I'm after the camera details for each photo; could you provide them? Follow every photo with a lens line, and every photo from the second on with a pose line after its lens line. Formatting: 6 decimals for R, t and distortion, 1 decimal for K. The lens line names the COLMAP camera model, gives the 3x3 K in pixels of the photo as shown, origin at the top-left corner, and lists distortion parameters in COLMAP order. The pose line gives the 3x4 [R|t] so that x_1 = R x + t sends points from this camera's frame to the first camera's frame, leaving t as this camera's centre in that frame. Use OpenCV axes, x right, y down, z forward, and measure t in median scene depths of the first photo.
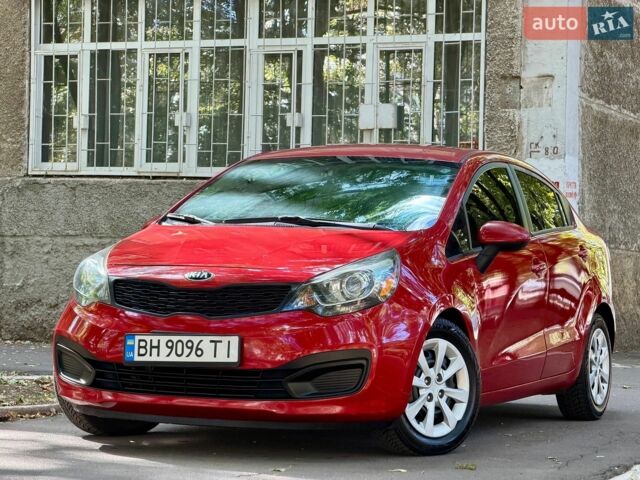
lens RADIAL K [[1924.1, 0, 323.4], [0, 1924.1, 241.1], [0, 0, 1]] dist [0.263503, 0.000000]
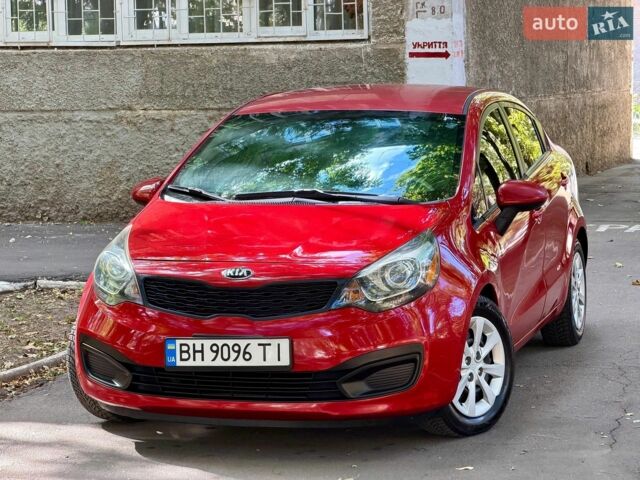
lens RADIAL K [[1924.1, 0, 317.3], [0, 1924.1, 247.5], [0, 0, 1]] dist [0.263503, 0.000000]
pose [[0.993012, -0.055342, 0.104231, -0.119052], [0.043033, 0.992217, 0.116851, -0.100910], [-0.109886, -0.111549, 0.987665, 0.044812]]
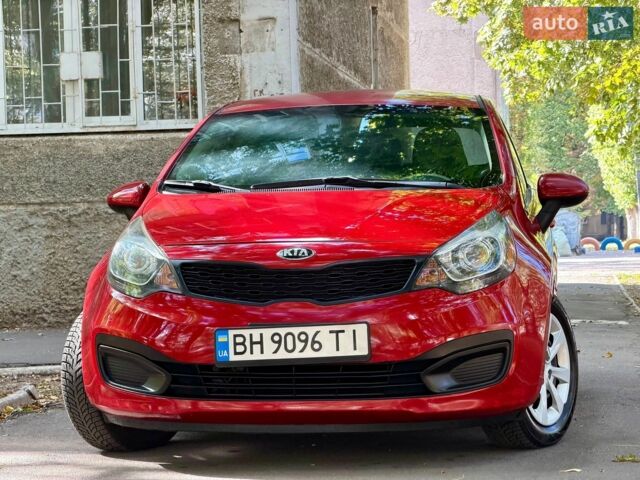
lens RADIAL K [[1924.1, 0, 303.3], [0, 1924.1, 244.0], [0, 0, 1]] dist [0.263503, 0.000000]
pose [[0.964951, -0.052270, 0.257171, -0.262343], [0.045394, 0.998437, 0.032607, -0.012375], [-0.258473, -0.019790, 0.965816, 0.190486]]
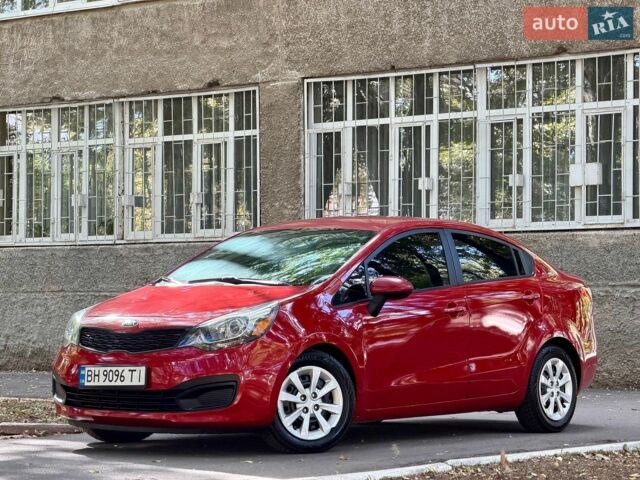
lens RADIAL K [[1924.1, 0, 324.8], [0, 1924.1, 235.0], [0, 0, 1]] dist [0.263503, 0.000000]
pose [[0.963861, -0.032645, -0.264400, 0.419798], [0.025743, 0.999232, -0.029527, -0.000798], [0.265161, 0.021653, 0.963961, -0.287822]]
